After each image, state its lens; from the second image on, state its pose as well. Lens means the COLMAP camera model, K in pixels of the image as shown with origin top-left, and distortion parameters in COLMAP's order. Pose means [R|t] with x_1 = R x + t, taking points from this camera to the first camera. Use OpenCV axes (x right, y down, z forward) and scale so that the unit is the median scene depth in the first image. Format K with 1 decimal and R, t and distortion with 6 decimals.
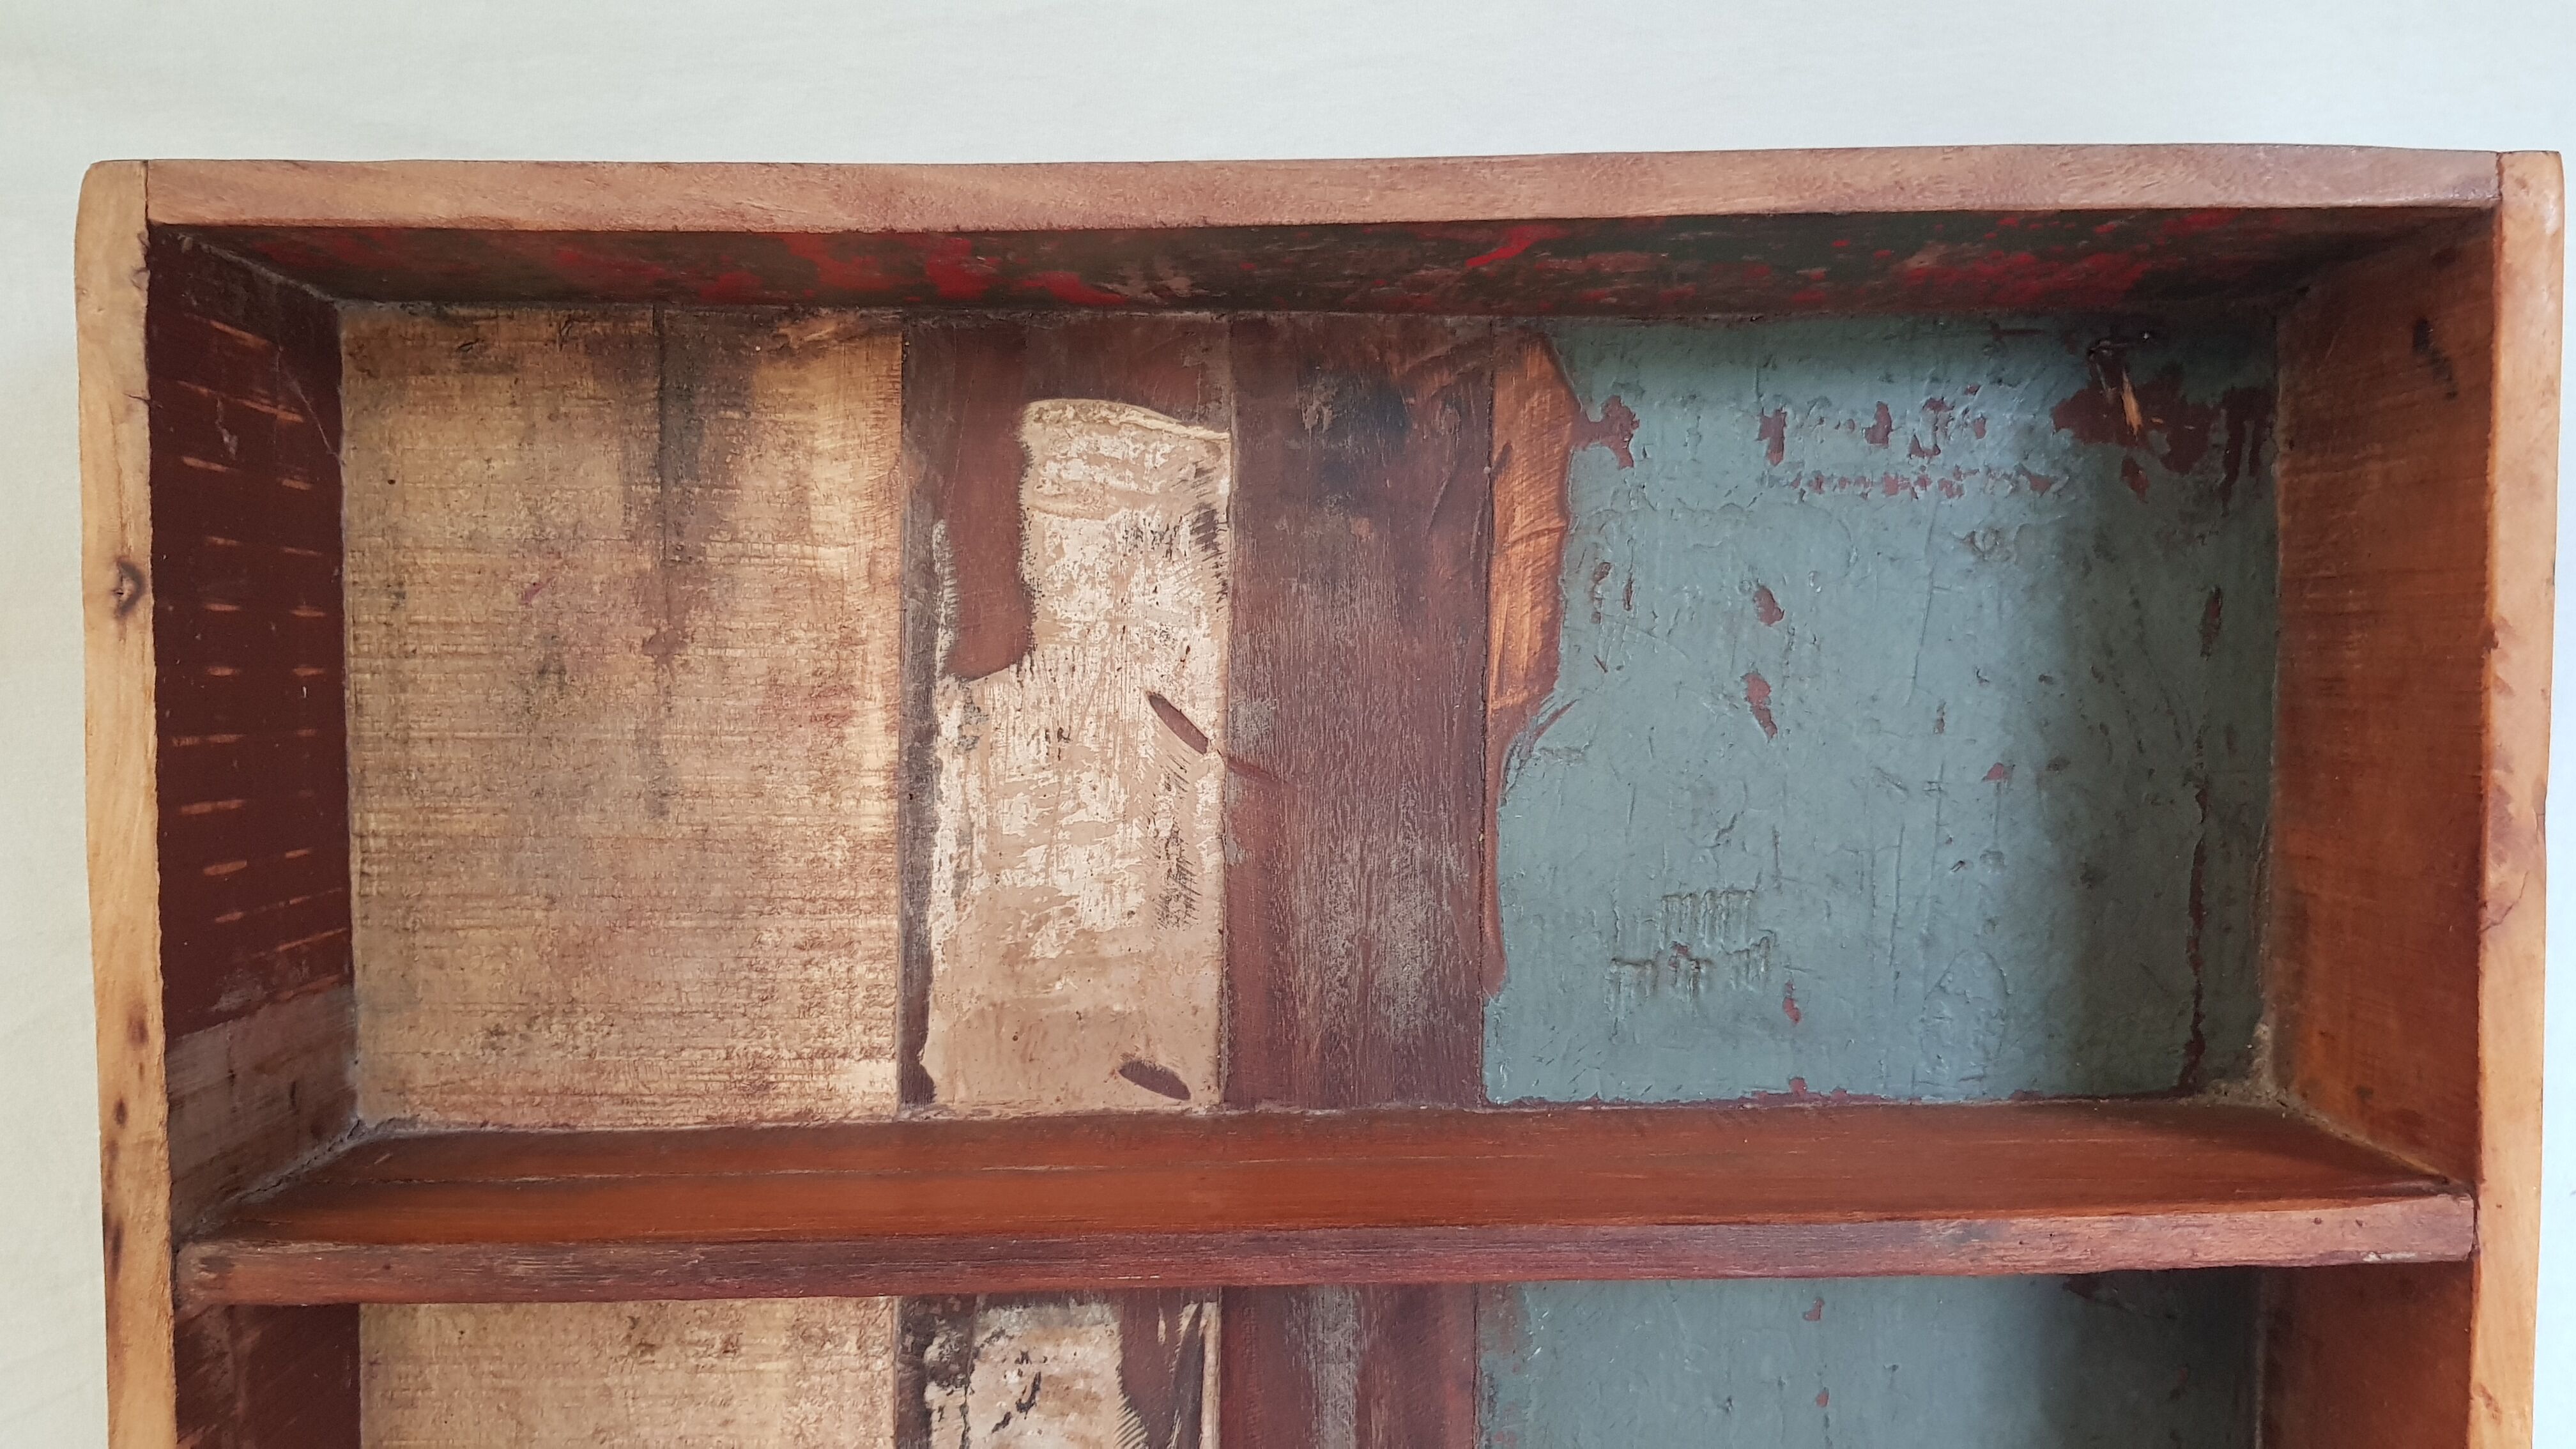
lens RADIAL K [[2005.4, 0, 1296.6], [0, 2005.4, 753.2], [0, 0, 1]] dist [0.119250, -0.269280]
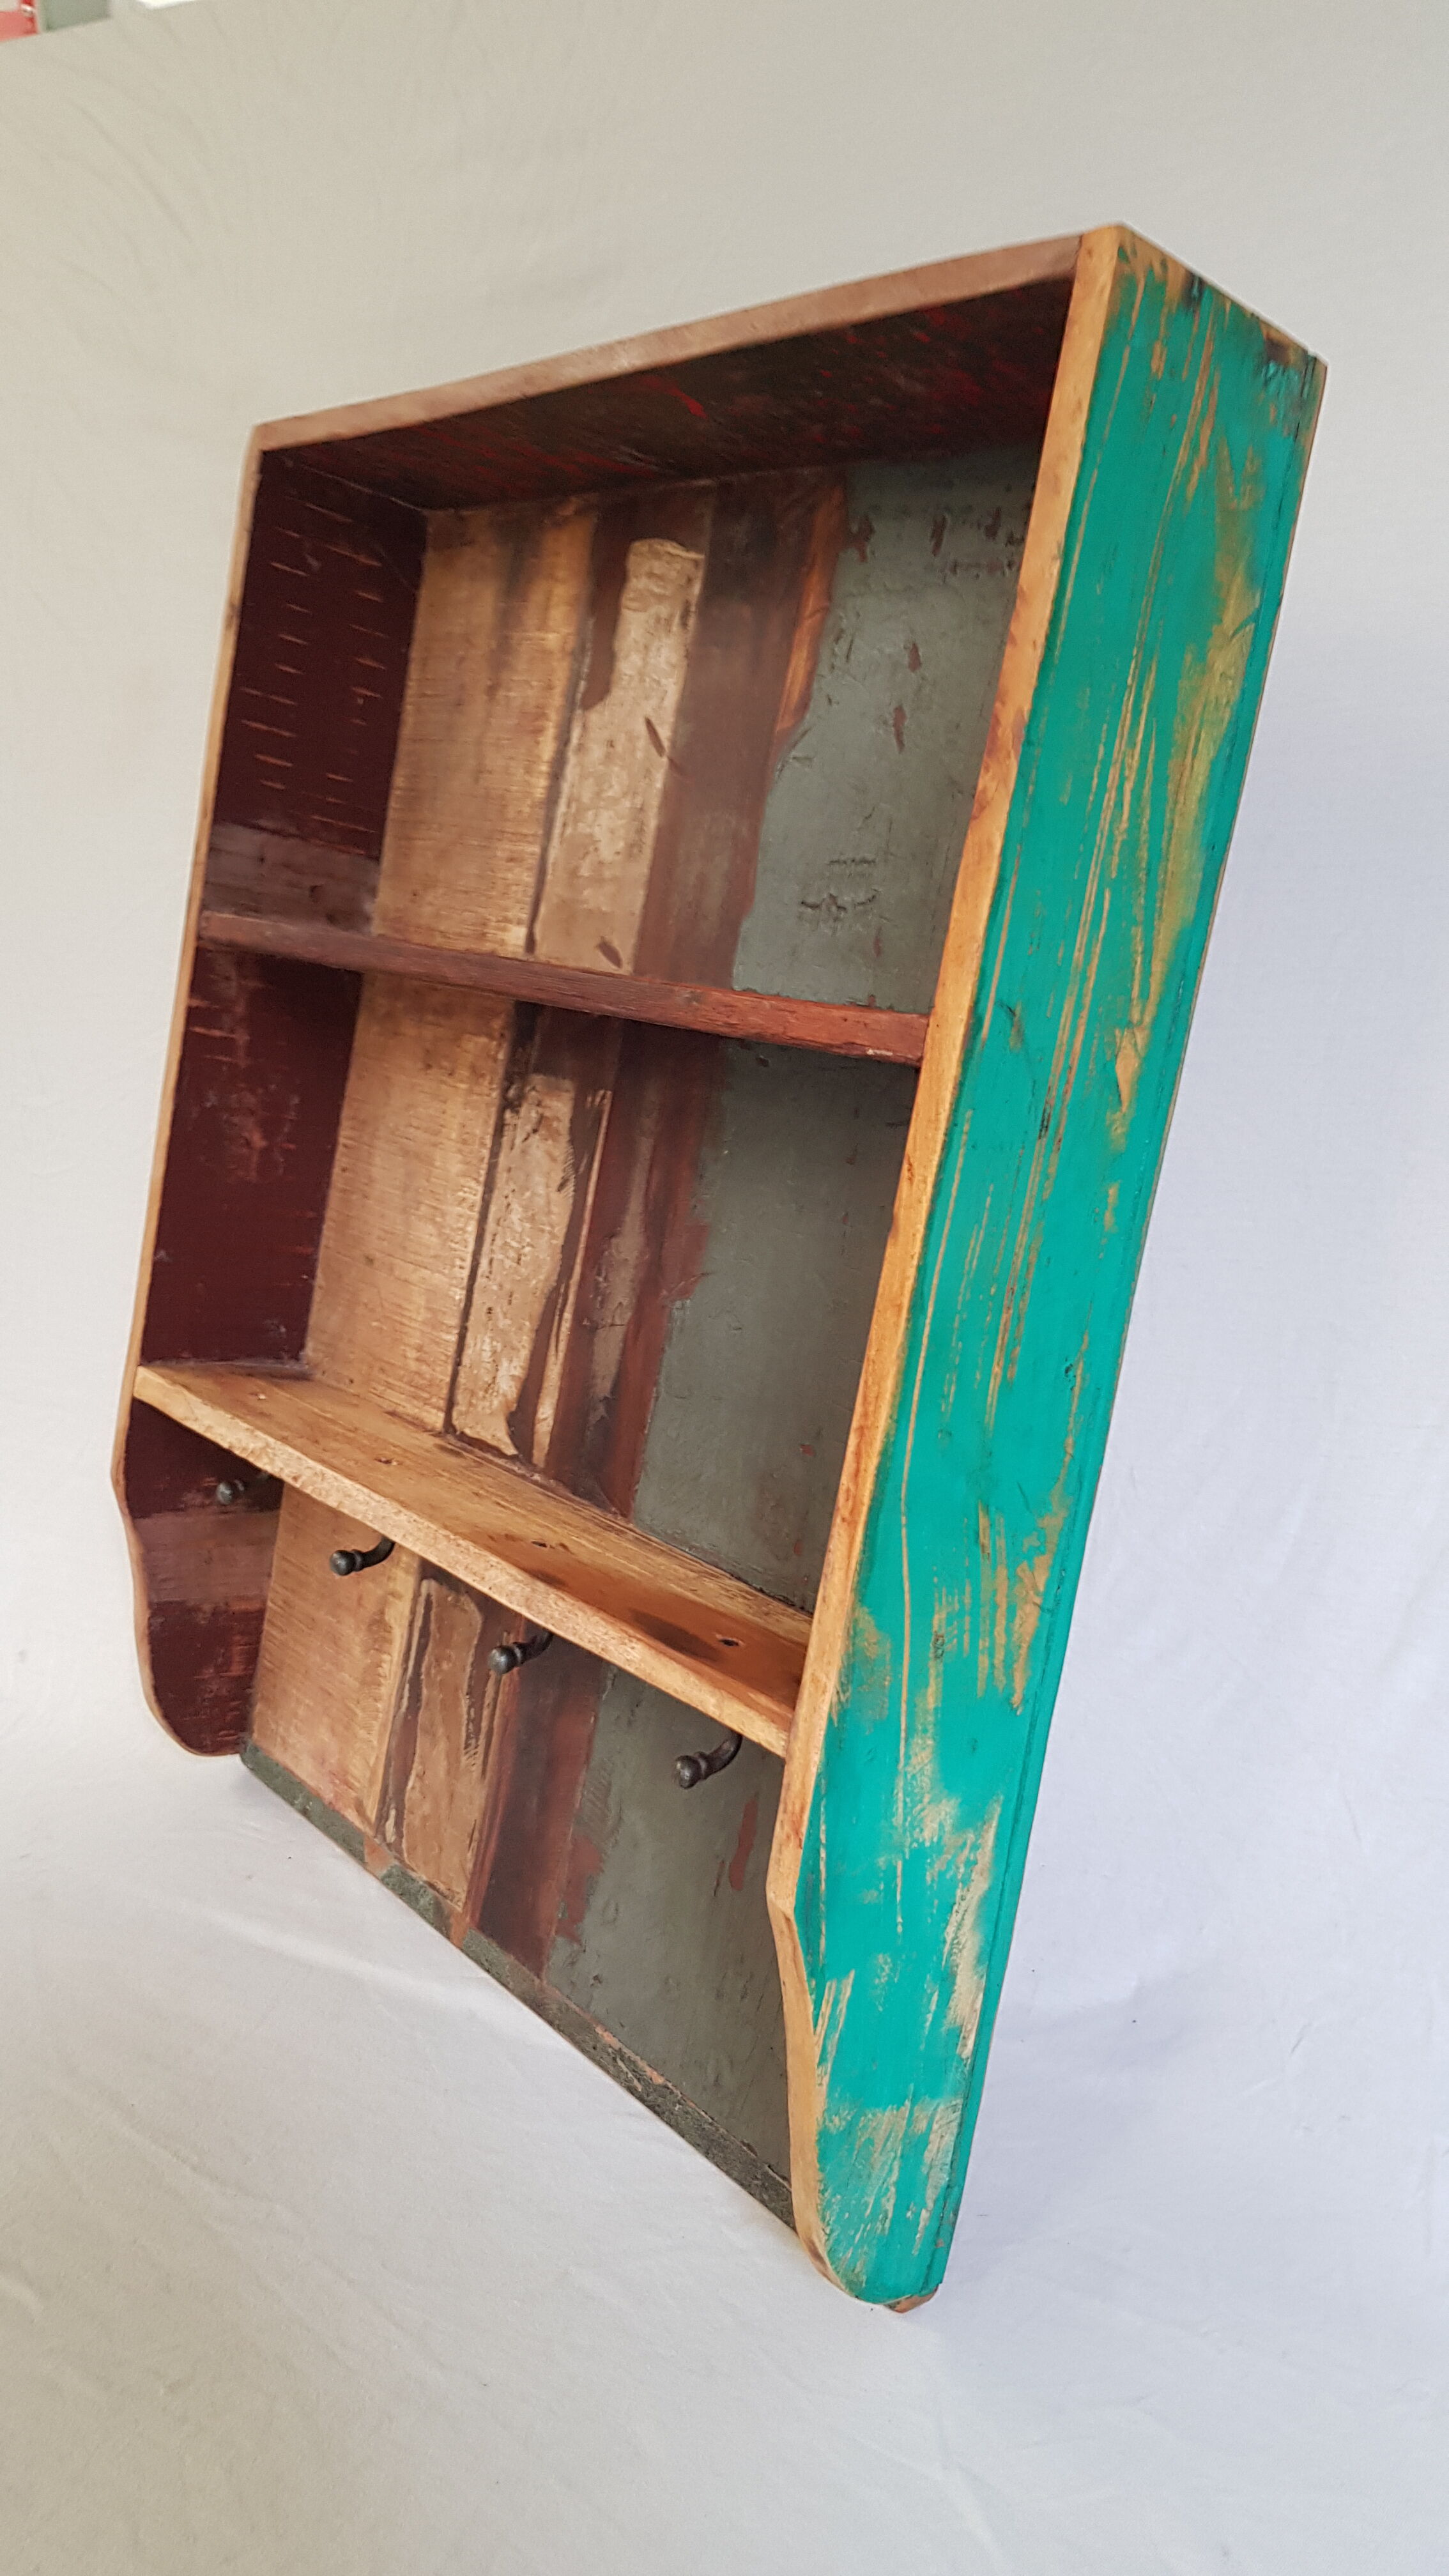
lens RADIAL K [[2005.4, 0, 739.5], [0, 2005.4, 1327.6], [0, 0, 1]] dist [0.119250, -0.269280]
pose [[0.616426, 0.226476, -0.754140, 1.355515], [-0.211471, 0.970174, 0.118499, 0.245360], [0.758485, 0.086433, 0.645934, 0.014941]]
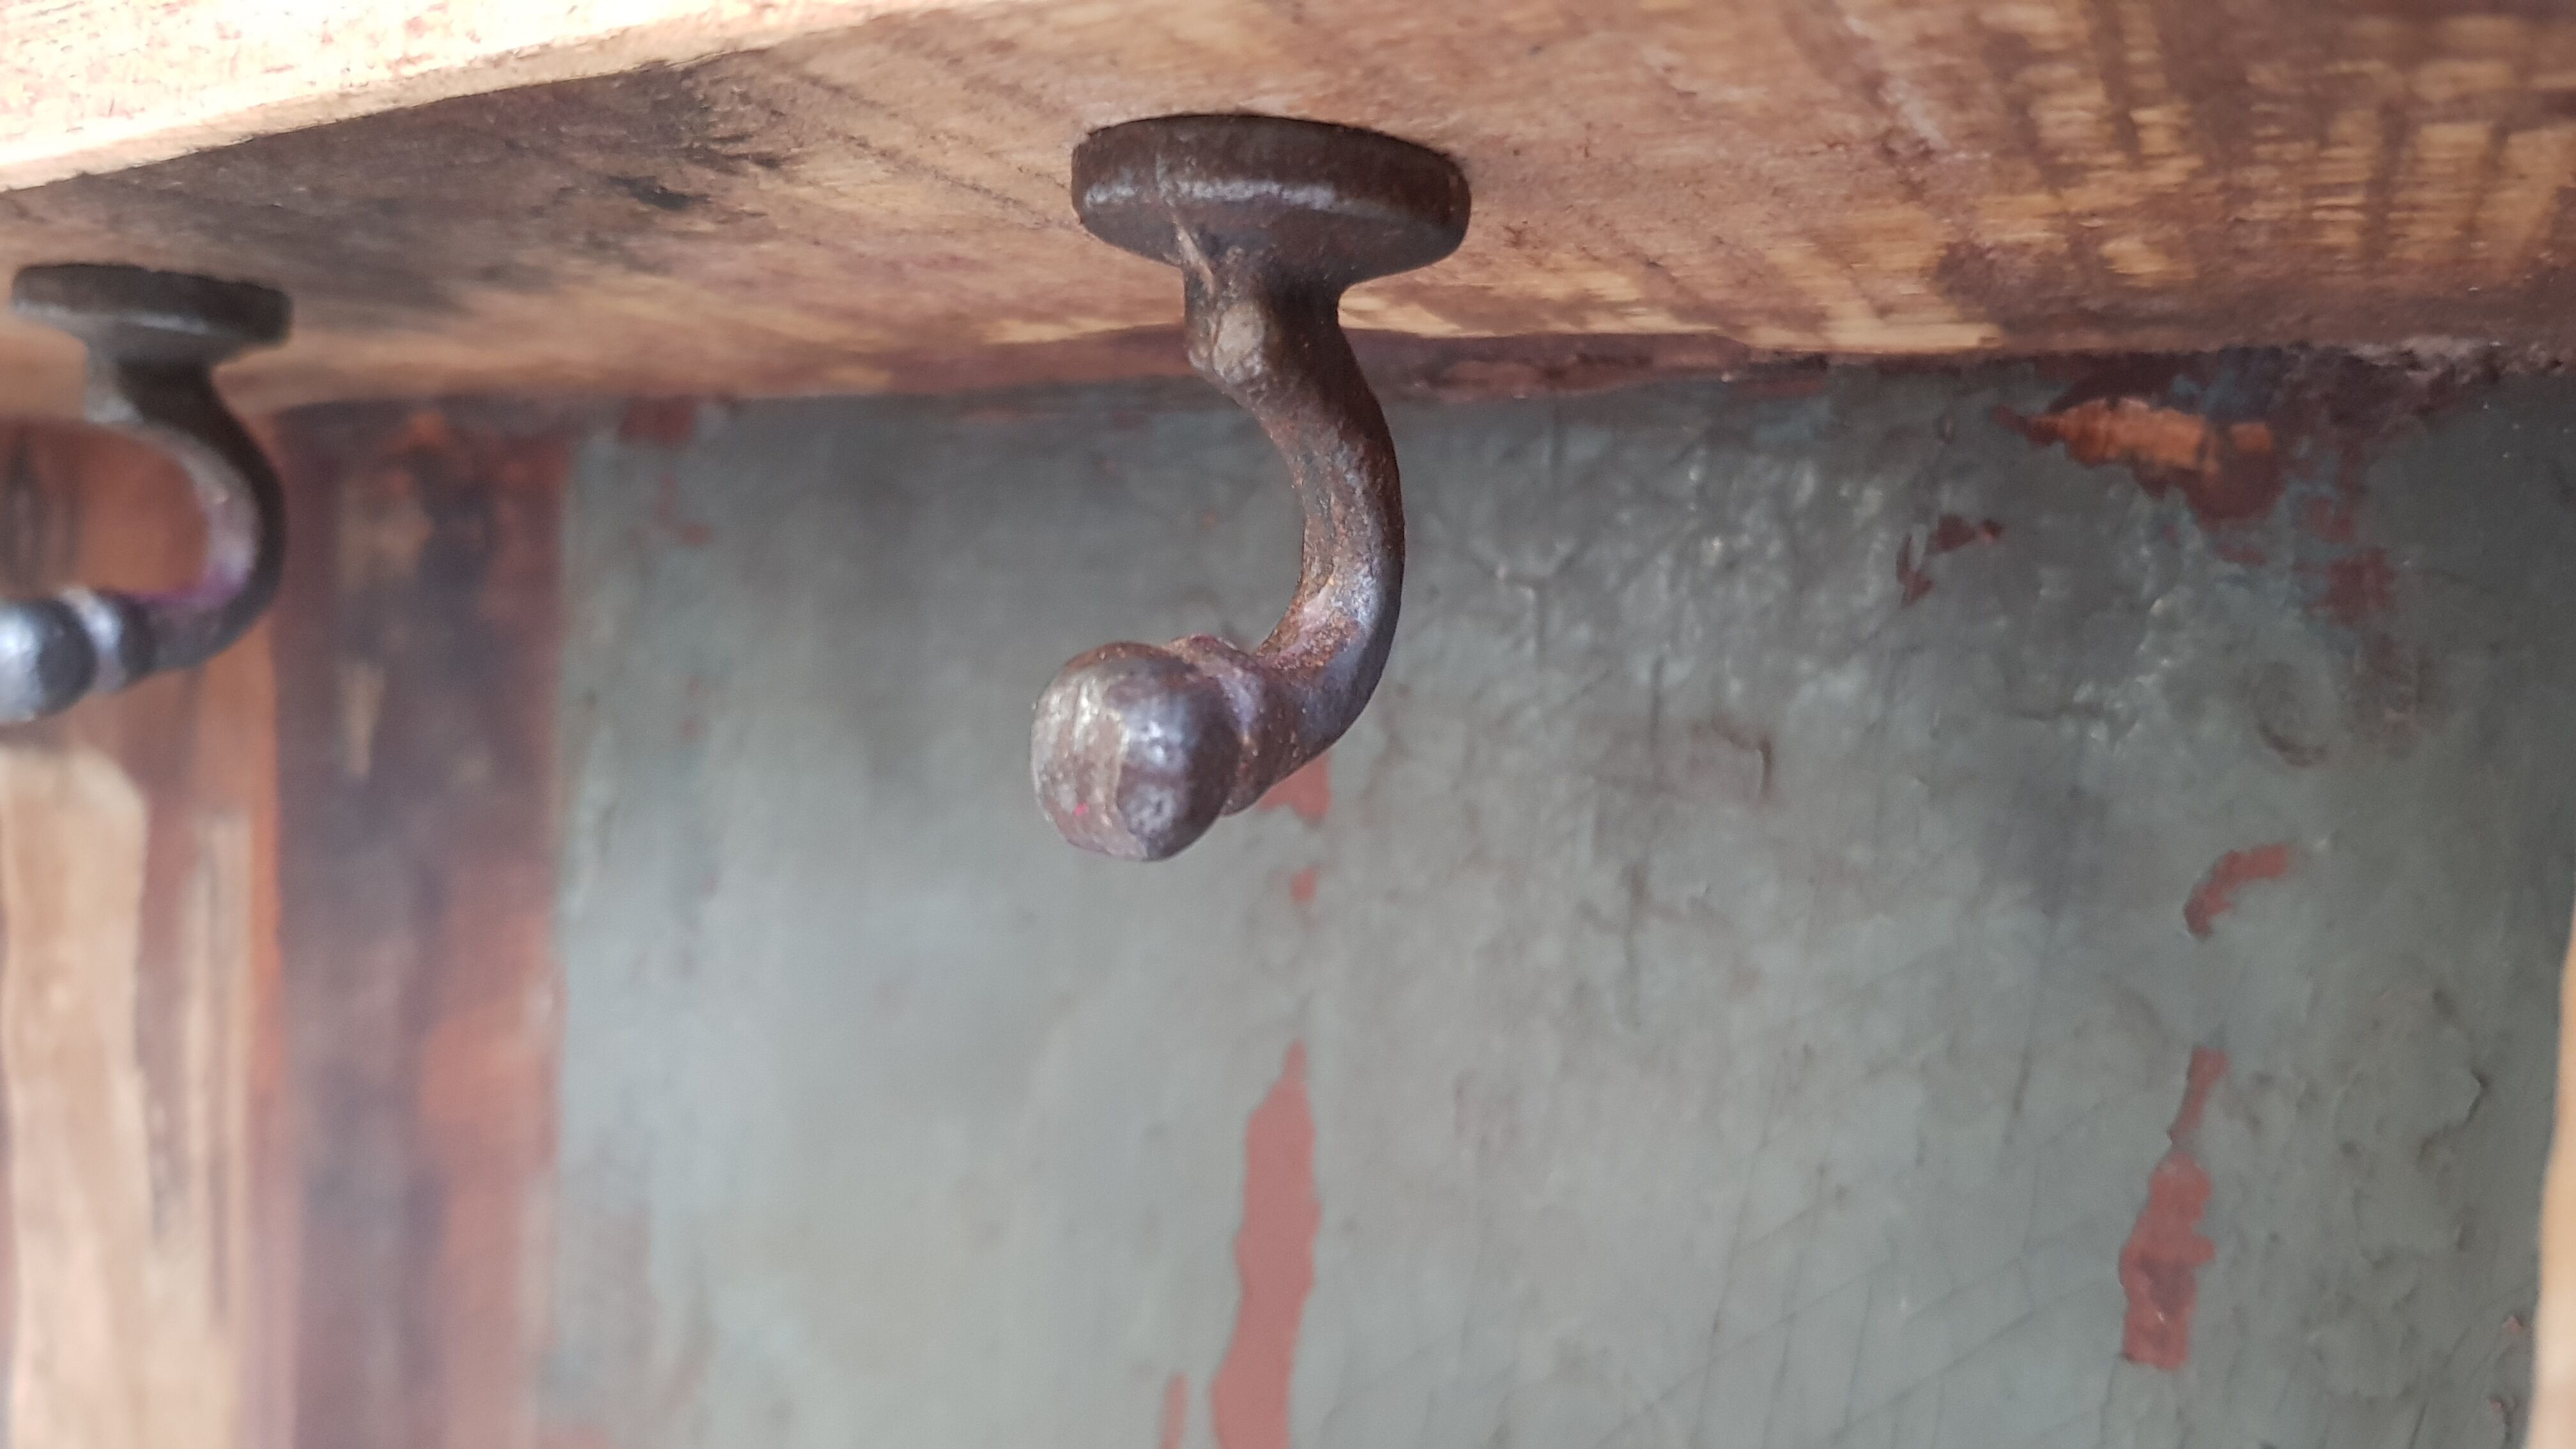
lens RADIAL K [[2115.9, 0, 1288.0], [0, 2115.9, 724.5], [0, 0, 1]] dist [0.121593, -0.317477]
pose [[0.808462, 0.078235, -0.583325, 0.501826], [-0.078115, 0.996621, 0.025402, 0.700423], [0.583341, 0.025030, 0.811842, 0.738351]]
